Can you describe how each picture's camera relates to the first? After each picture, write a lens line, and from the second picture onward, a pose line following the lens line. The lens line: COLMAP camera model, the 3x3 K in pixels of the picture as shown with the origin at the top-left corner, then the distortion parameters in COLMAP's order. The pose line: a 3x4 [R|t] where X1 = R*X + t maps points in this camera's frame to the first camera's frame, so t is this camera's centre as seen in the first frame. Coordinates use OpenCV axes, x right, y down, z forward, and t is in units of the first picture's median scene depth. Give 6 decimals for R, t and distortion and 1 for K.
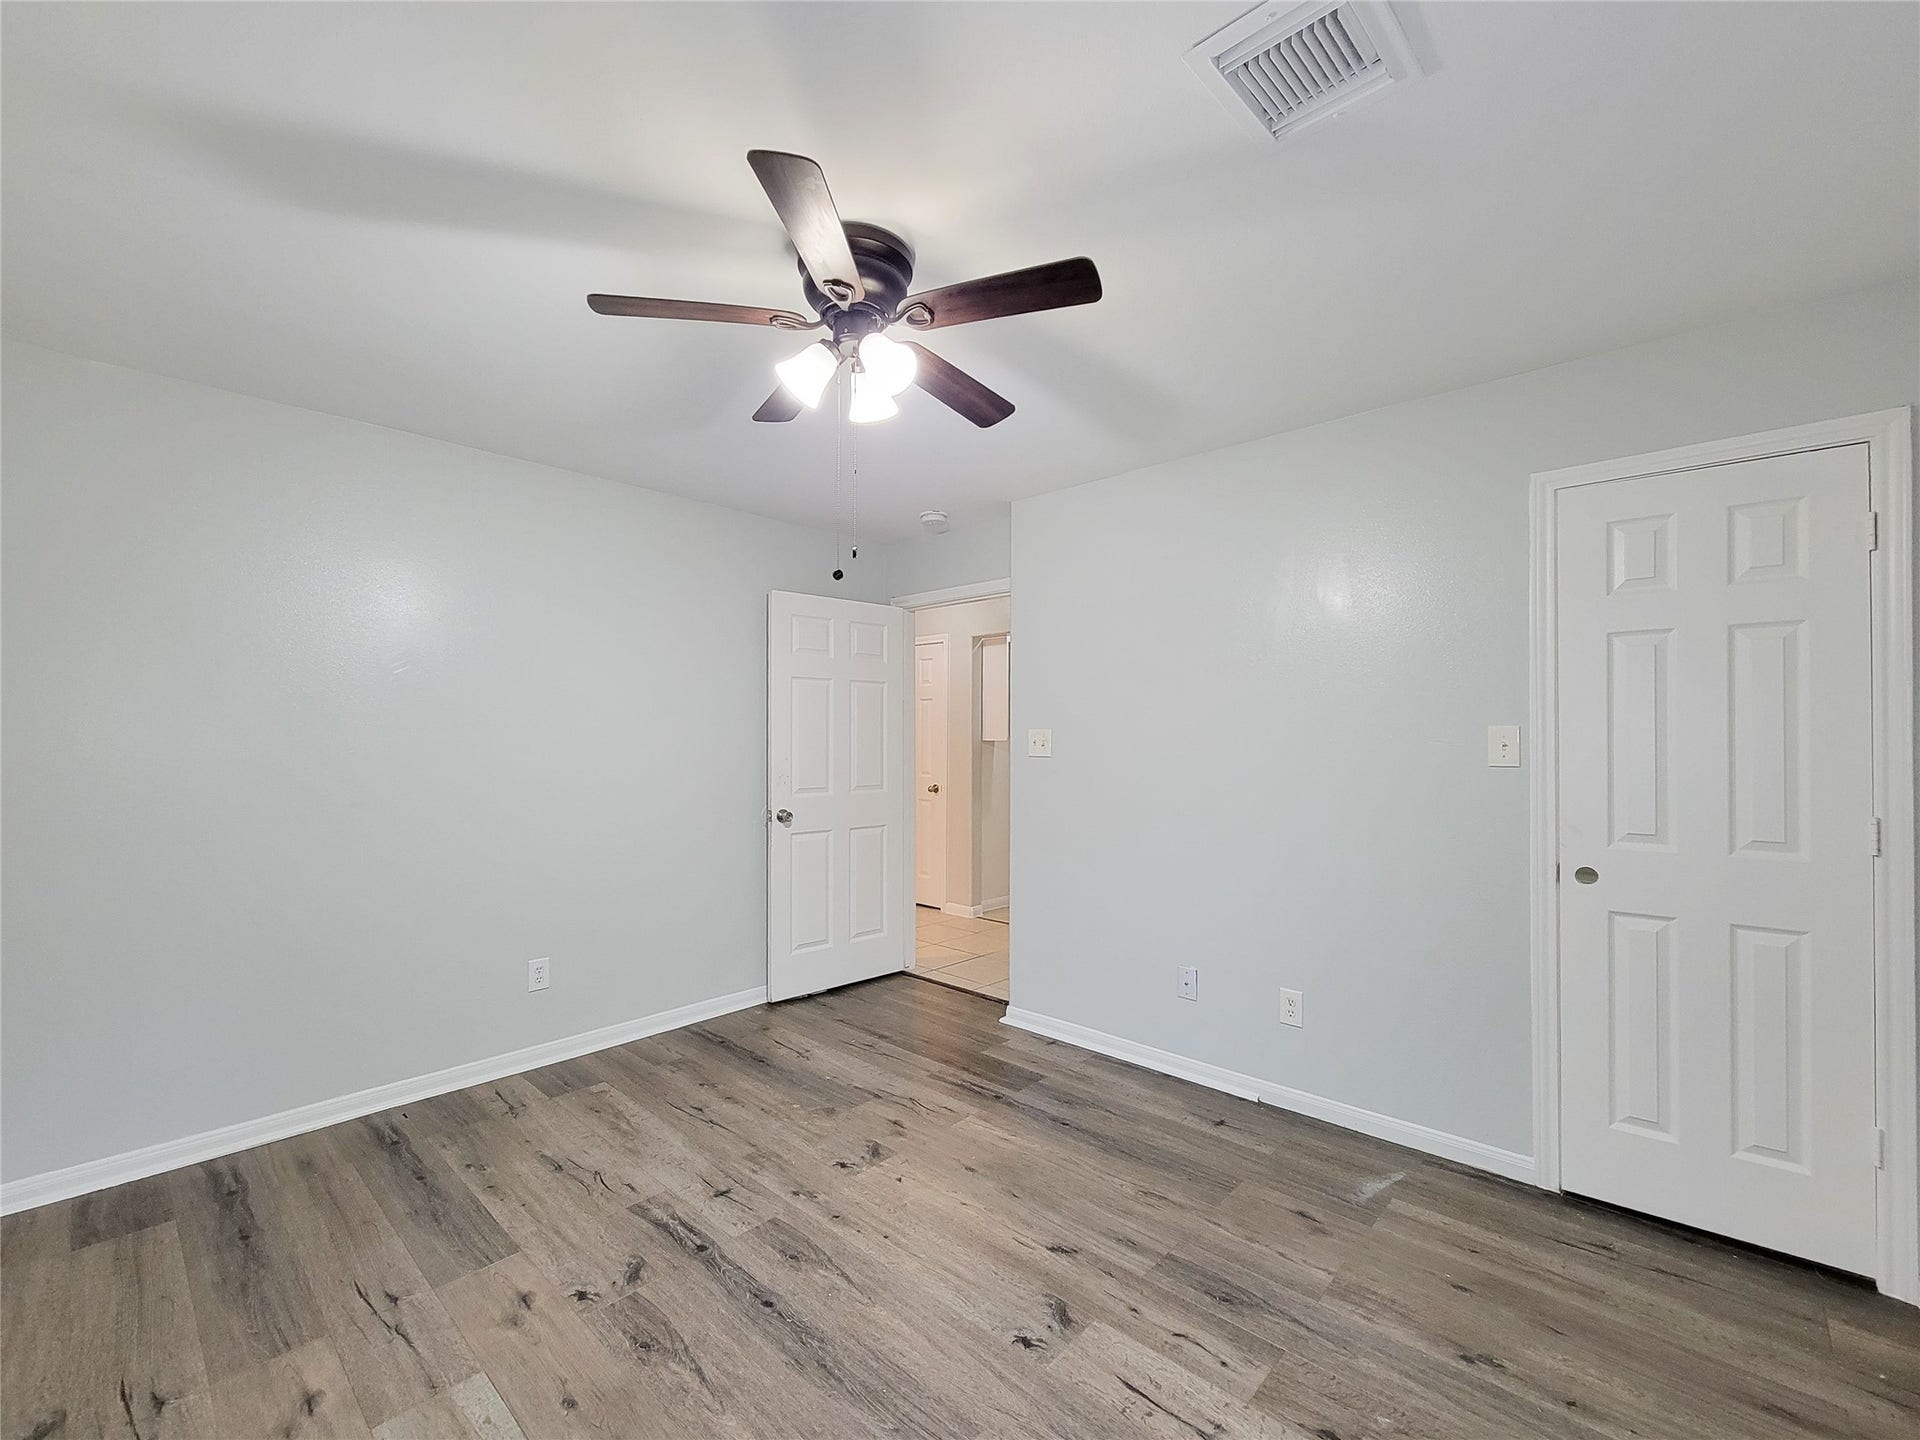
lens RADIAL K [[813.5, 0, 952.8], [0, 813.5, 734.9], [0, 0, 1]] dist [0.001591, -0.000339]
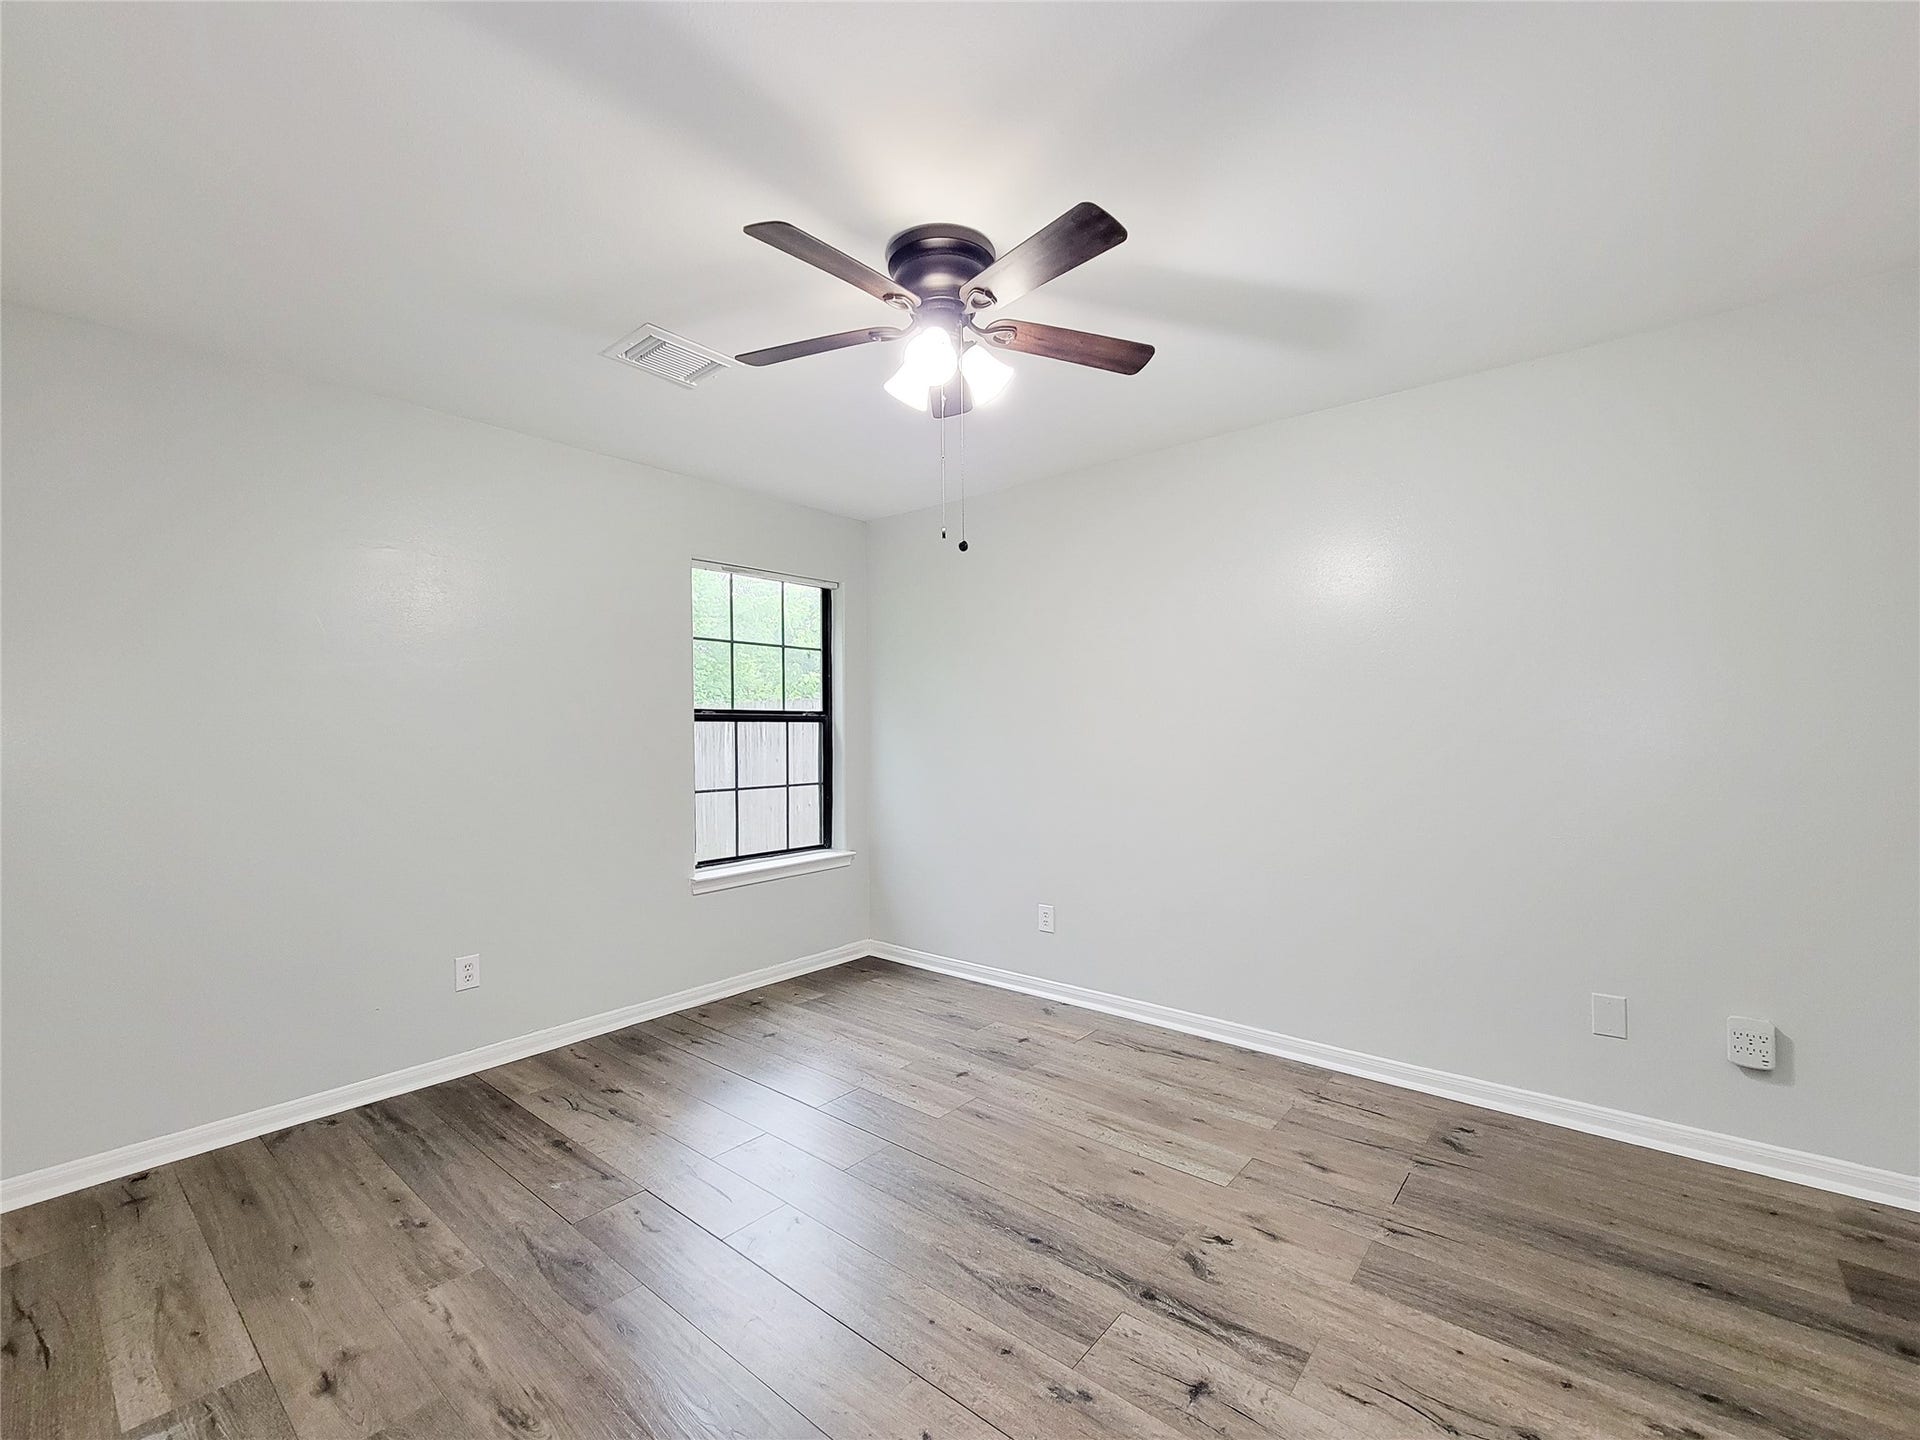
lens RADIAL K [[813.5, 0, 952.8], [0, 813.5, 734.9], [0, 0, 1]] dist [0.001591, -0.000339]
pose [[-0.998806, 0.006137, -0.048462, -0.071068], [0.006107, 0.999981, 0.000763, 0.051088], [0.048465, 0.000466, -0.998825, 1.877980]]
